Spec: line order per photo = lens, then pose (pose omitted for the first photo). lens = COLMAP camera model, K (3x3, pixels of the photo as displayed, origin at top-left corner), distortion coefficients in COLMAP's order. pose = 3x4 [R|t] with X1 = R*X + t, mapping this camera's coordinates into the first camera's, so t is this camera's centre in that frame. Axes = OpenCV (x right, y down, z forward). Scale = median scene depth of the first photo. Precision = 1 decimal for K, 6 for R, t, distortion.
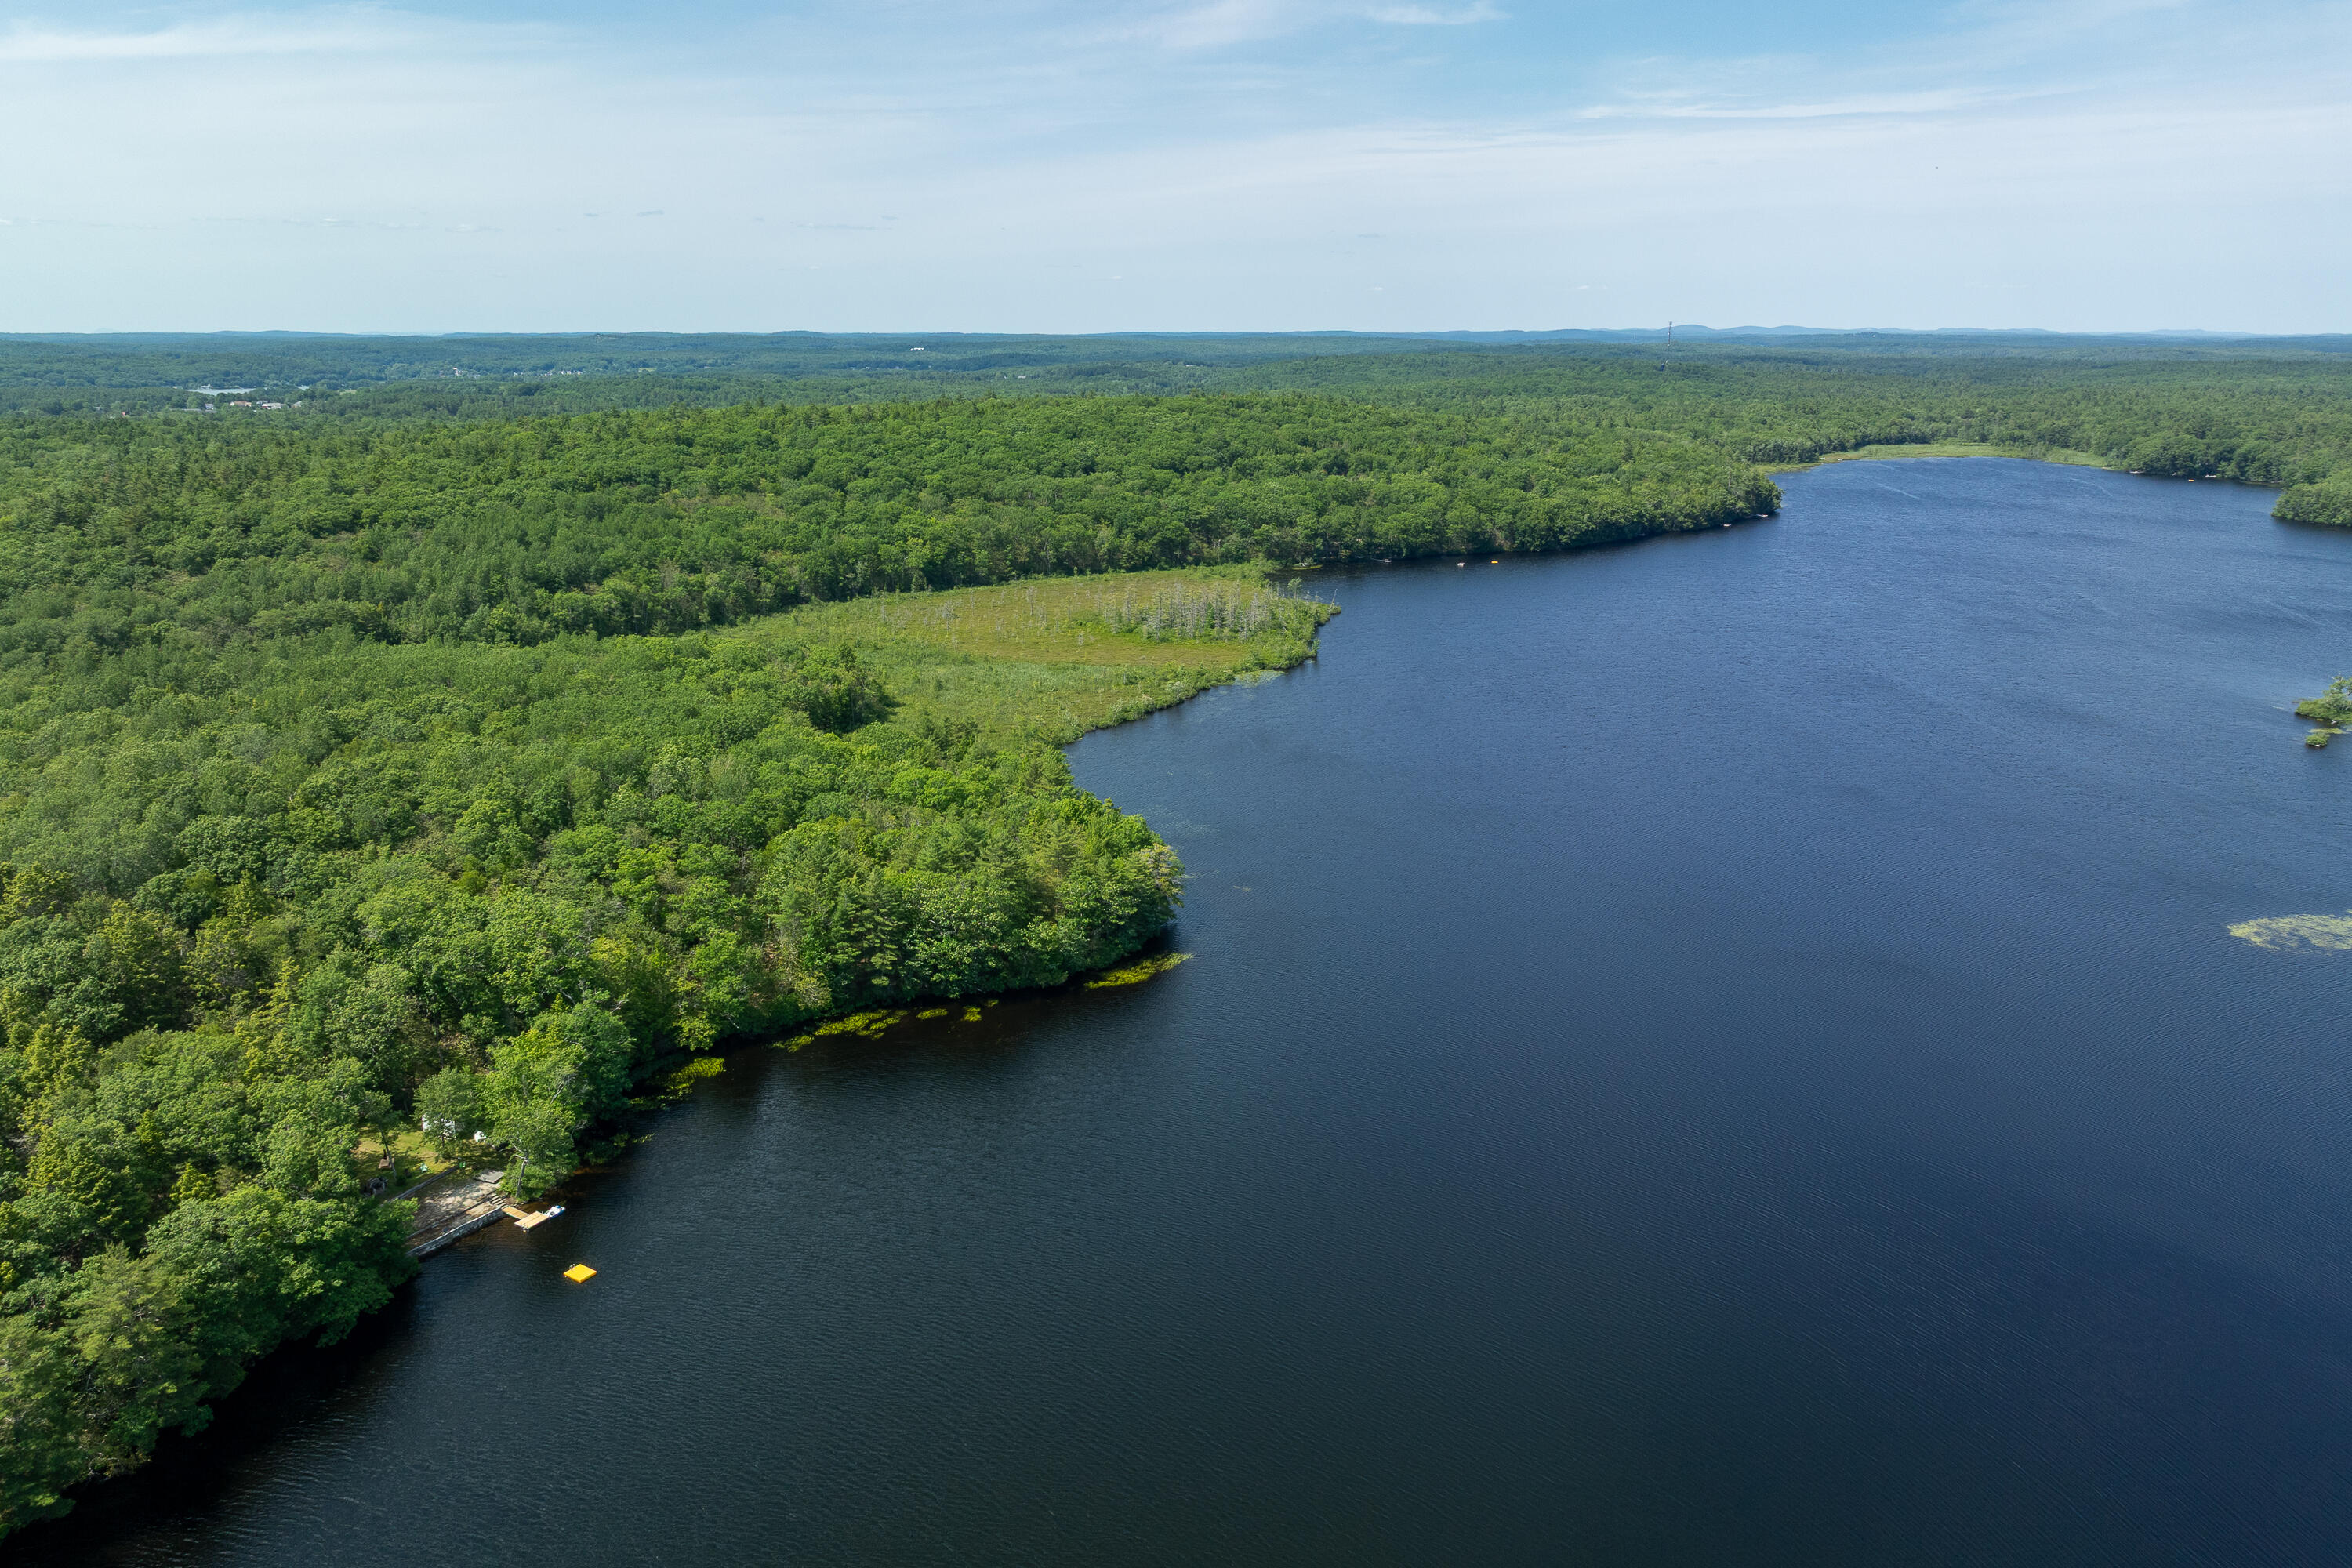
lens RADIAL K [[1634.7, 0, 1168.5], [0, 1634.7, 785.2], [0, 0, 1]] dist [-0.001298, -0.008376]
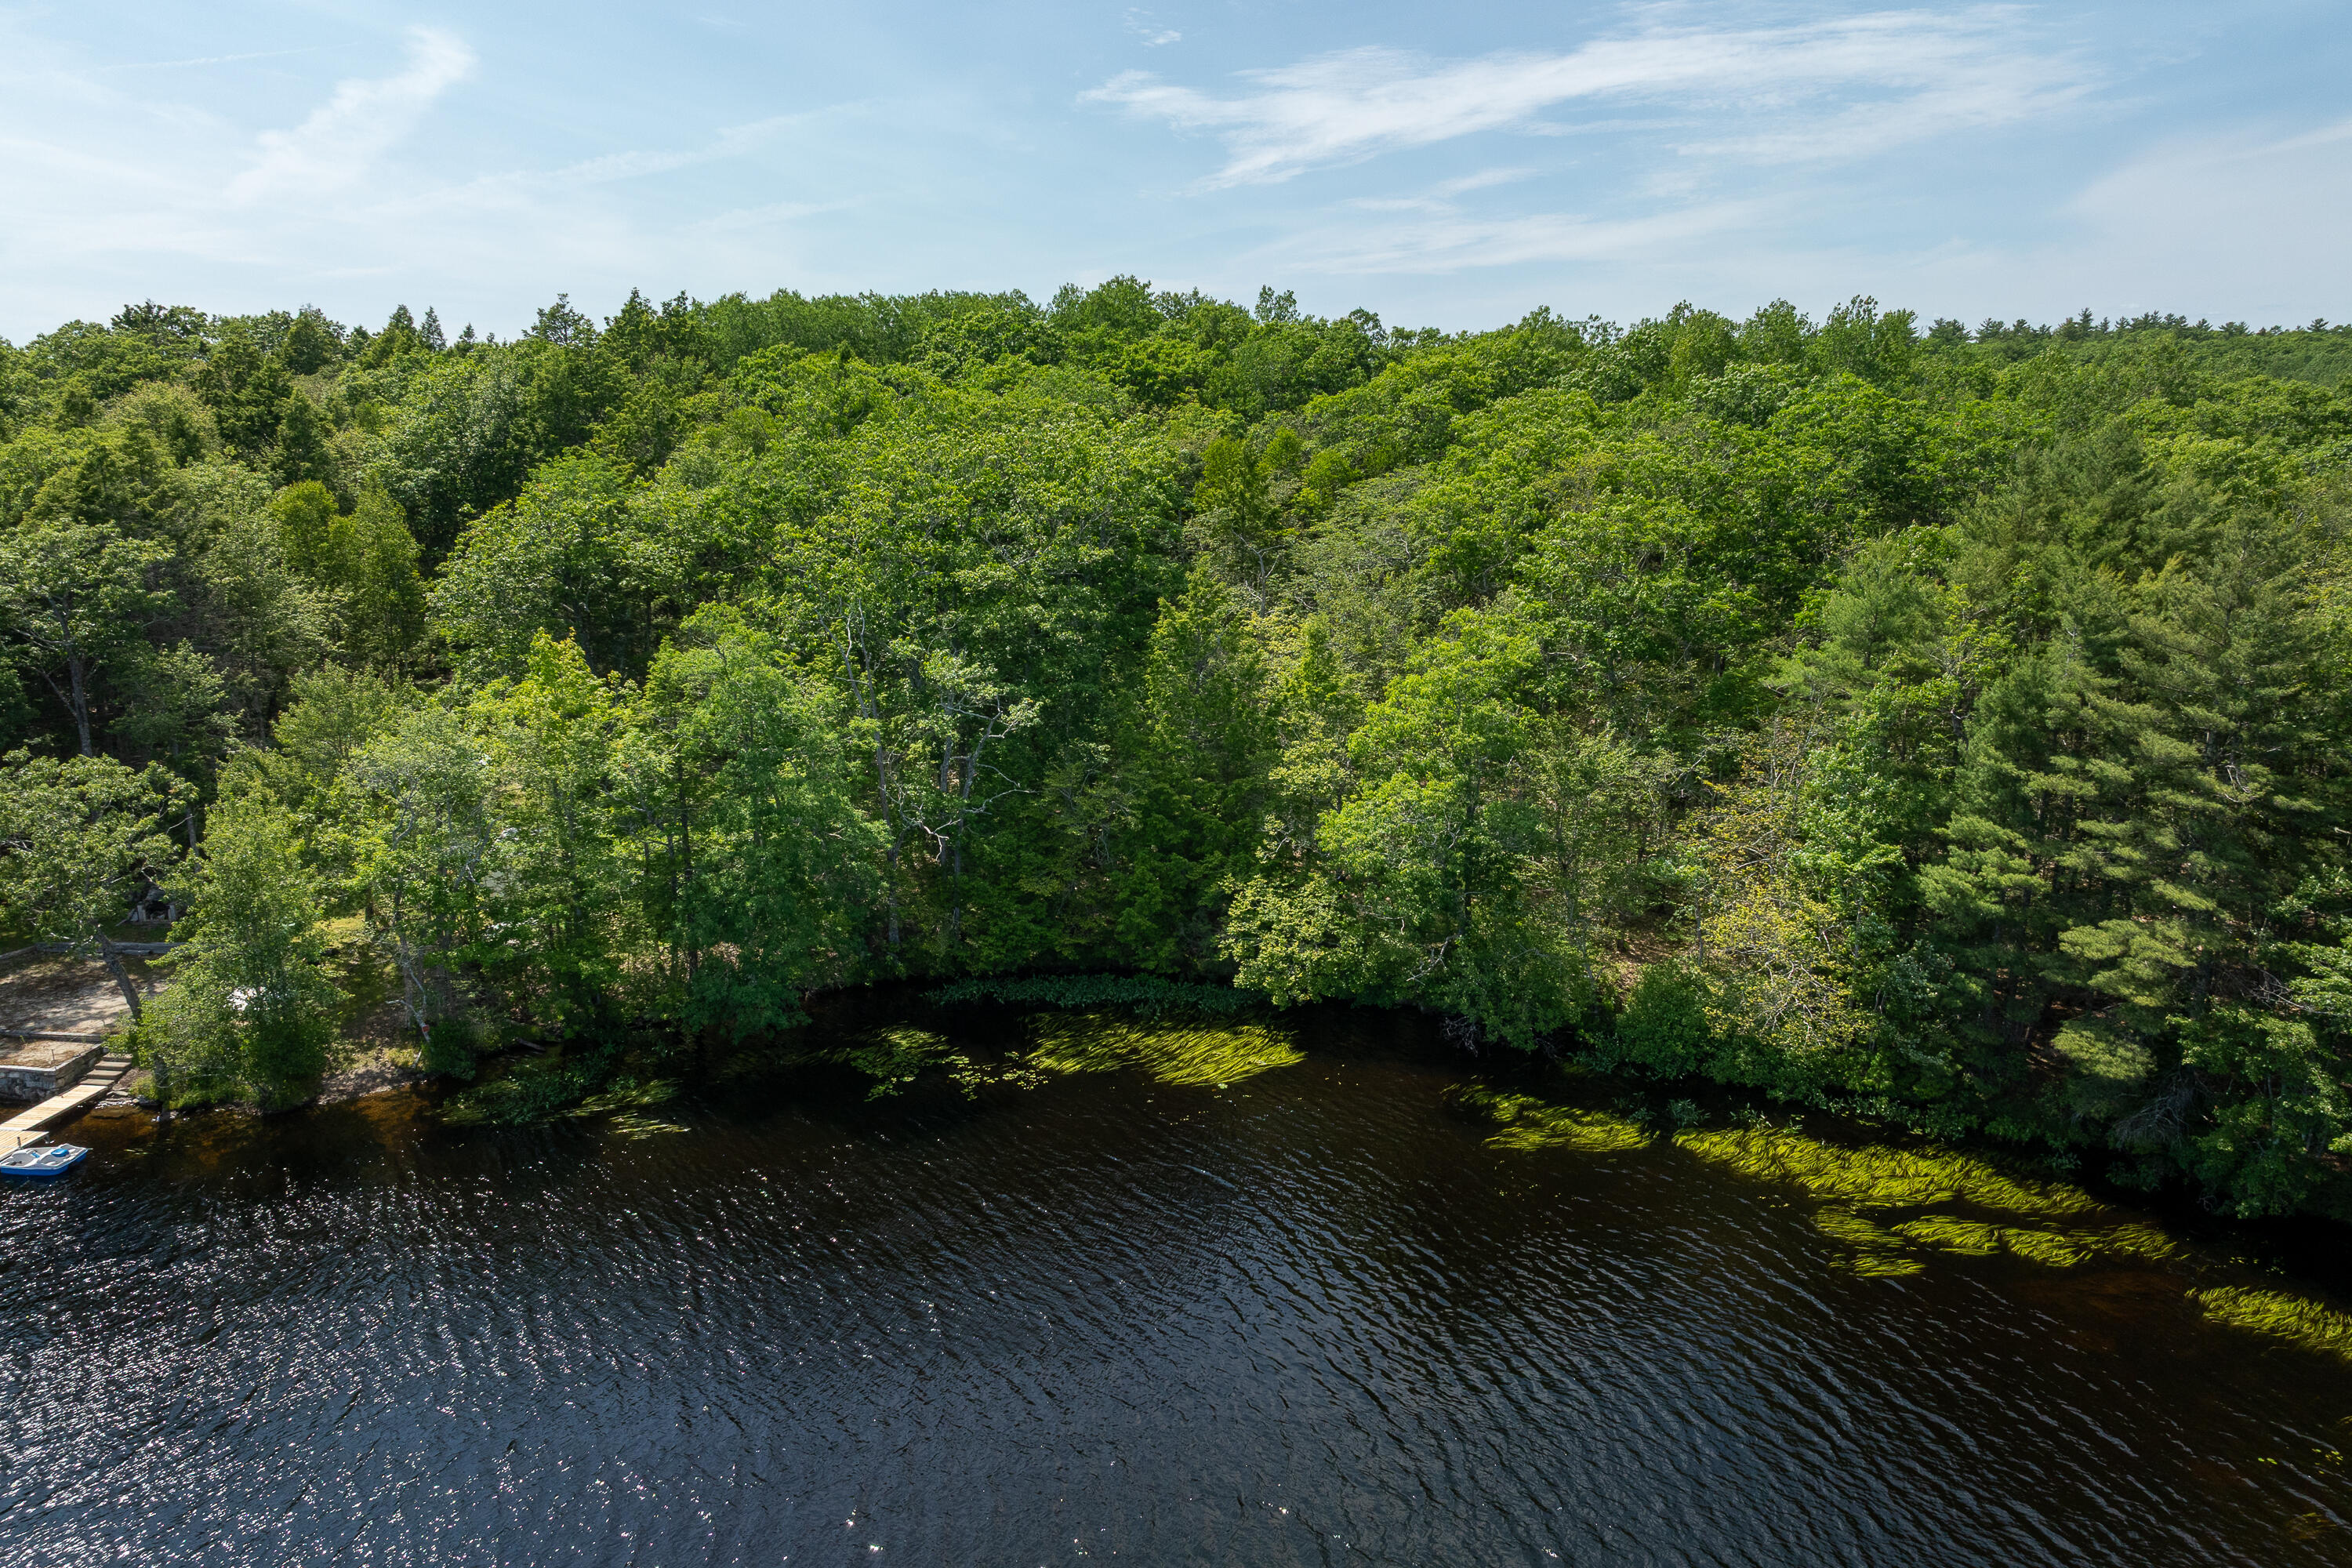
lens RADIAL K [[1618.2, 0, 1176.0], [0, 1618.2, 784.0], [0, 0, 1]] dist [-0.000964, -0.002358]
pose [[0.404001, 0.202151, -0.892142, -0.045522], [-0.246193, 0.963319, 0.106793, 0.087631], [0.881006, 0.176495, 0.438950, 0.747910]]
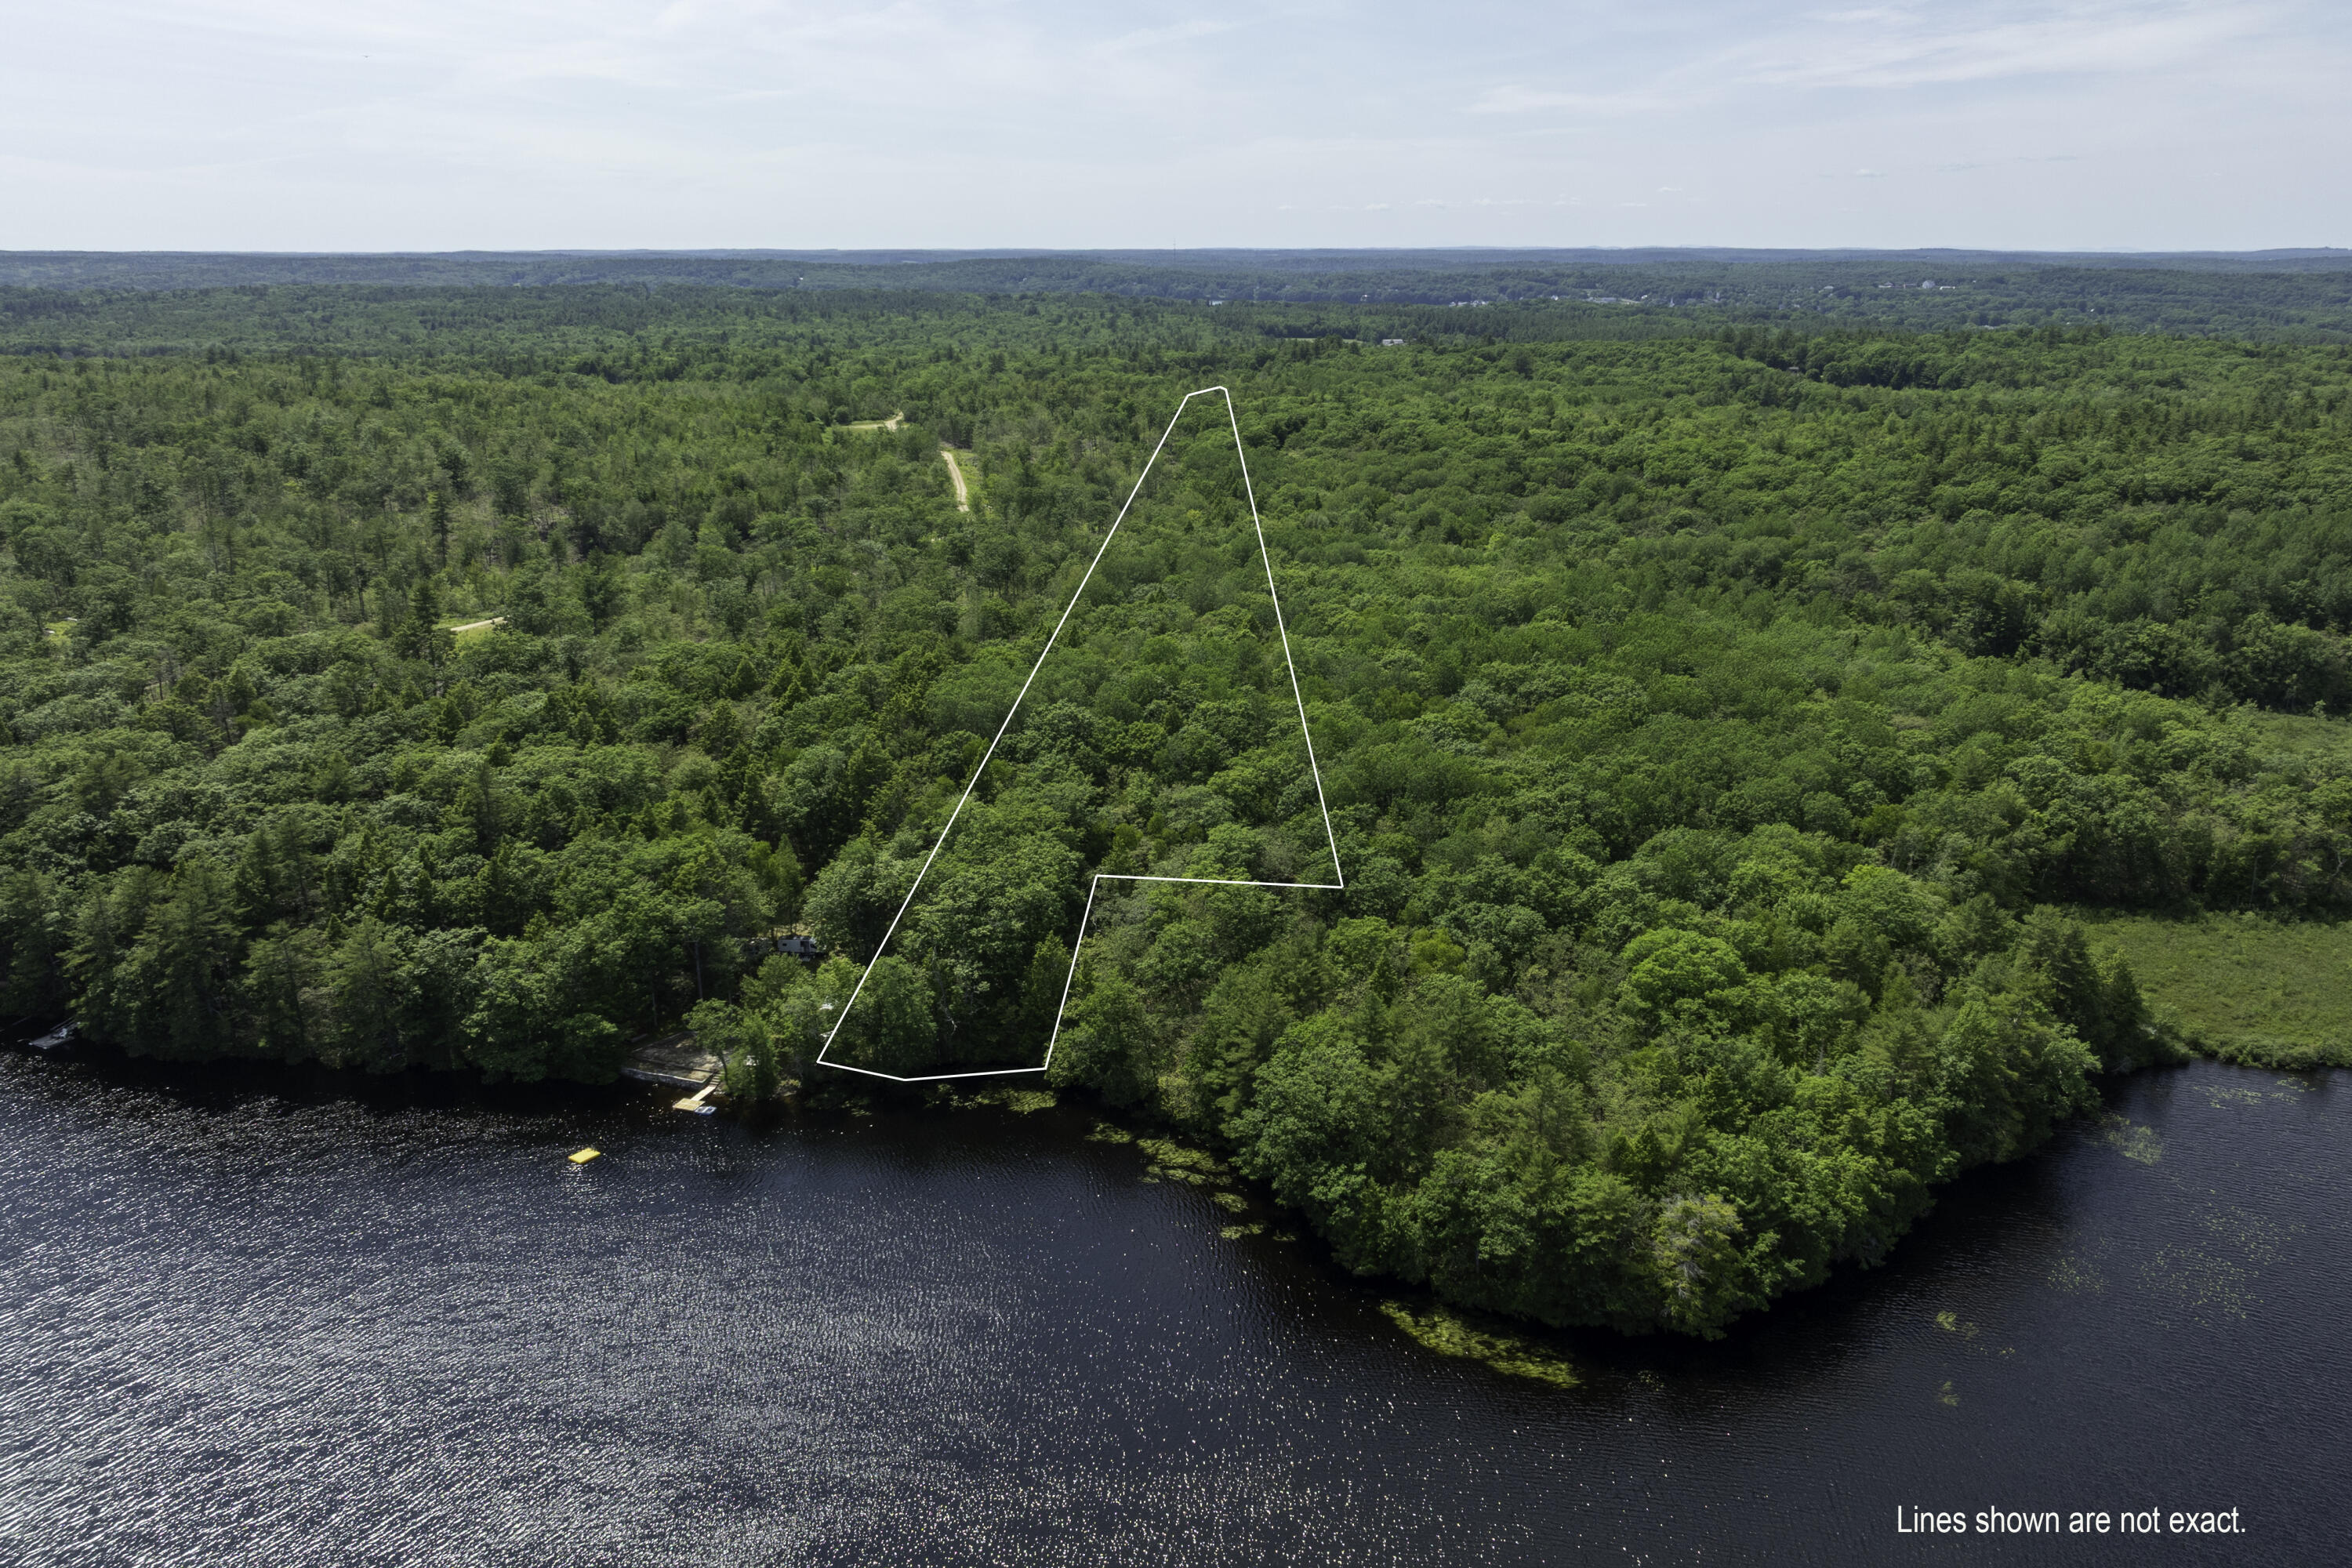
lens RADIAL K [[1748.2, 0, 1260.0], [0, 1748.2, 787.0], [0, 0, 1]] dist [-0.006244, -0.003080]
pose [[0.241087, 0.287940, -0.926805, 0.496662], [-0.262083, 0.938809, 0.223495, -0.199712], [0.934446, 0.189019, 0.301799, 0.687969]]
